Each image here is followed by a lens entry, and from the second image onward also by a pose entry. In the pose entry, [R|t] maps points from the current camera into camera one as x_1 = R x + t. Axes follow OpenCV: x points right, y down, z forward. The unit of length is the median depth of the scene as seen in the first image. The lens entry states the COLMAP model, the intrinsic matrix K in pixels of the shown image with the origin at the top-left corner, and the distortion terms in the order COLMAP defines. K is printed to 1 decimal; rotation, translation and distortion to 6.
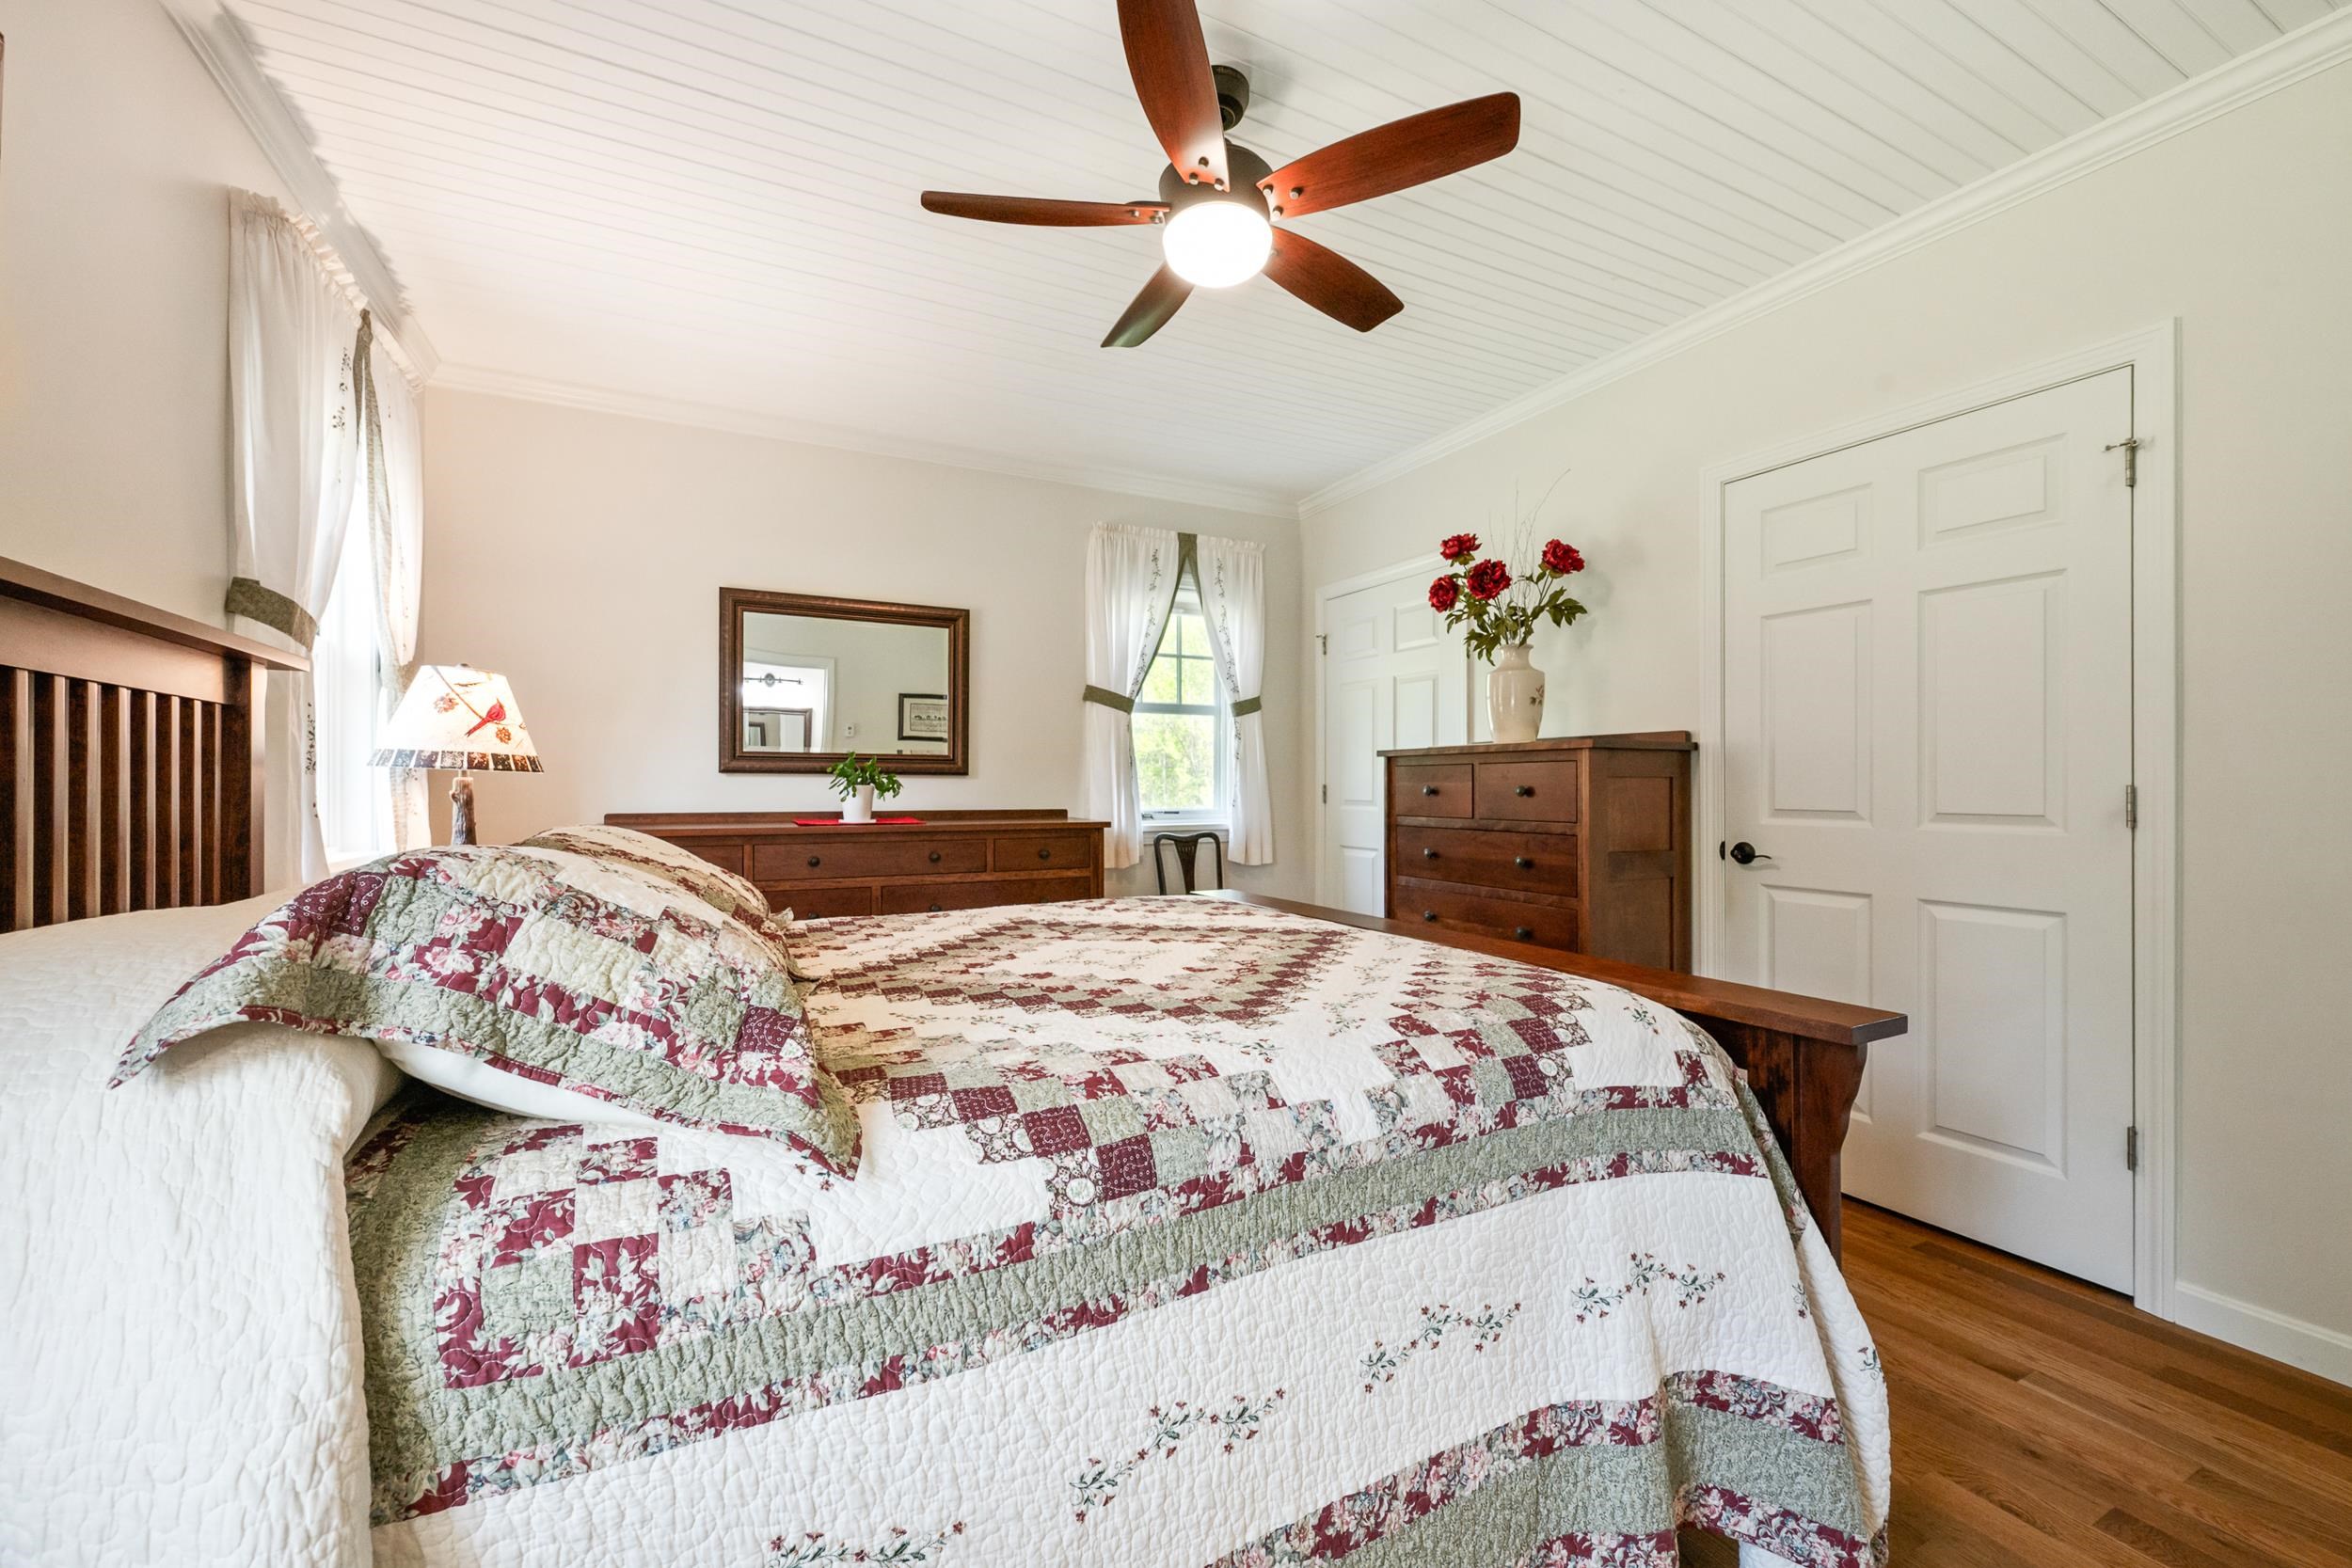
lens RADIAL K [[926.1, 0, 1191.2], [0, 926.1, 787.9], [0, 0, 1]] dist [-0.000045, -0.000063]
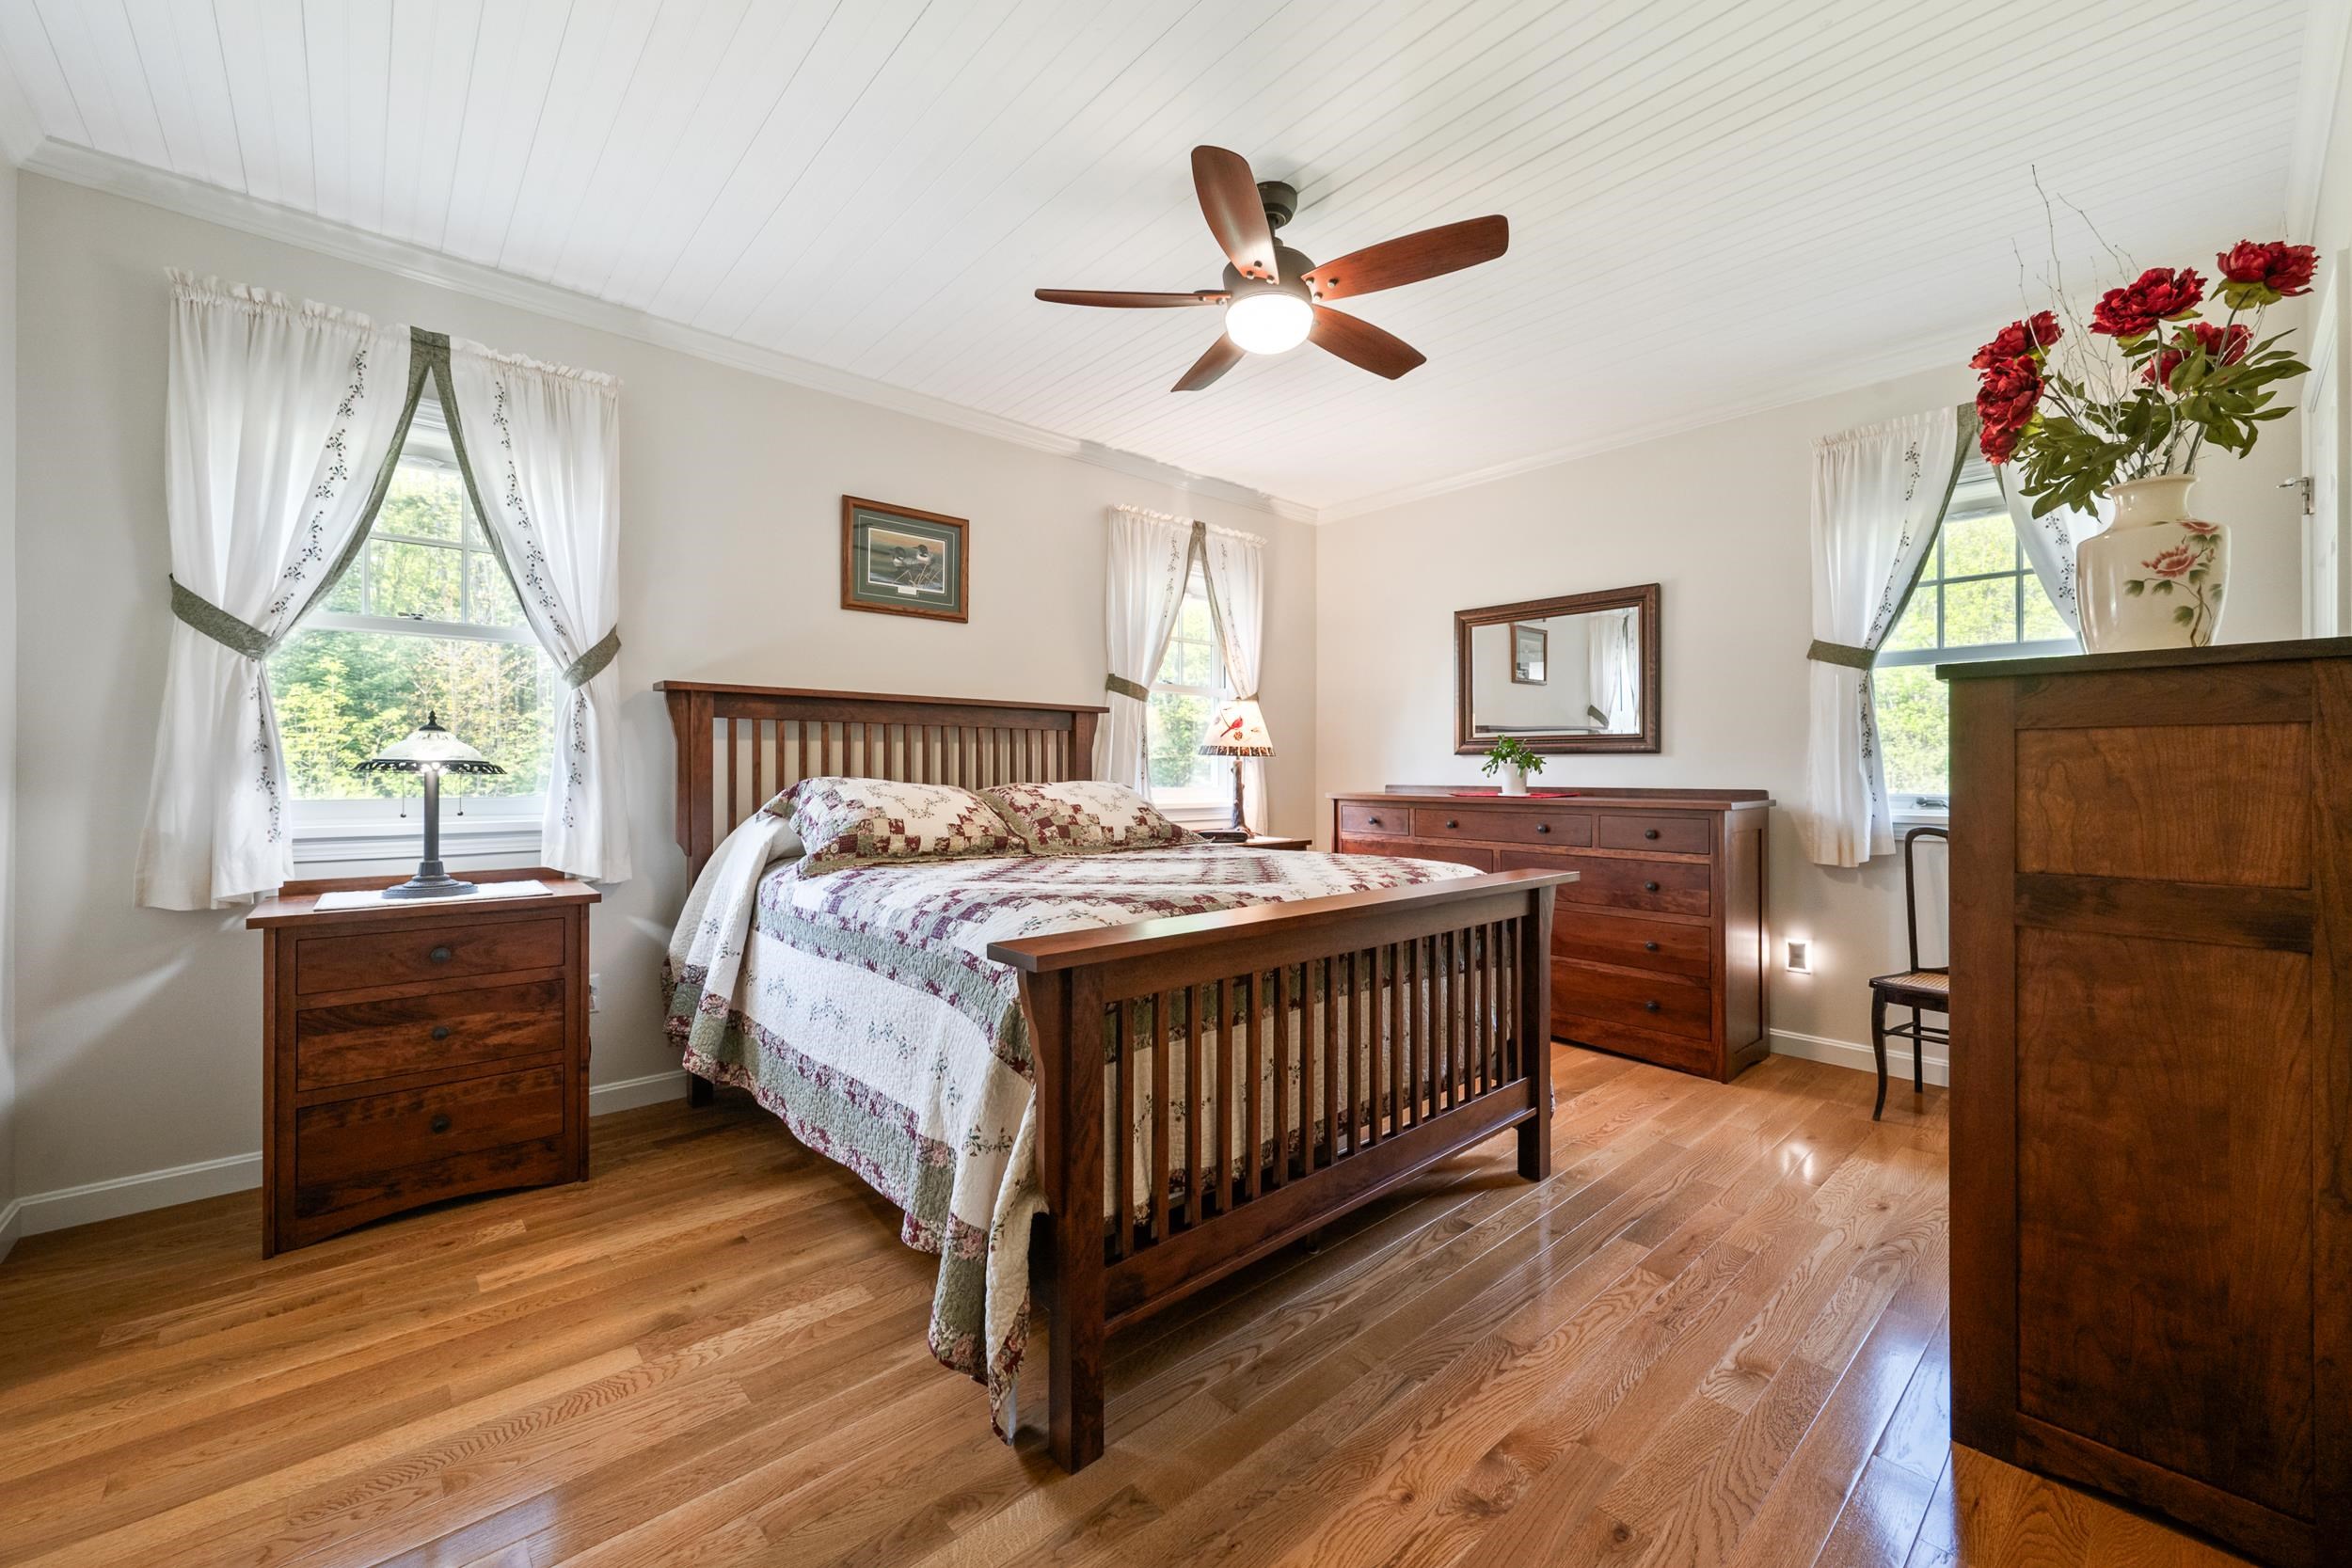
lens RADIAL K [[926.1, 0, 1191.1], [0, 926.1, 777.5], [0, 0, 1]] dist [-0.000045, -0.000063]
pose [[0.266125, 0.007088, -0.963912, 0.639016], [-0.002002, 0.999975, 0.006800, 0.007377], [0.963936, 0.000120, 0.266132, 0.299309]]
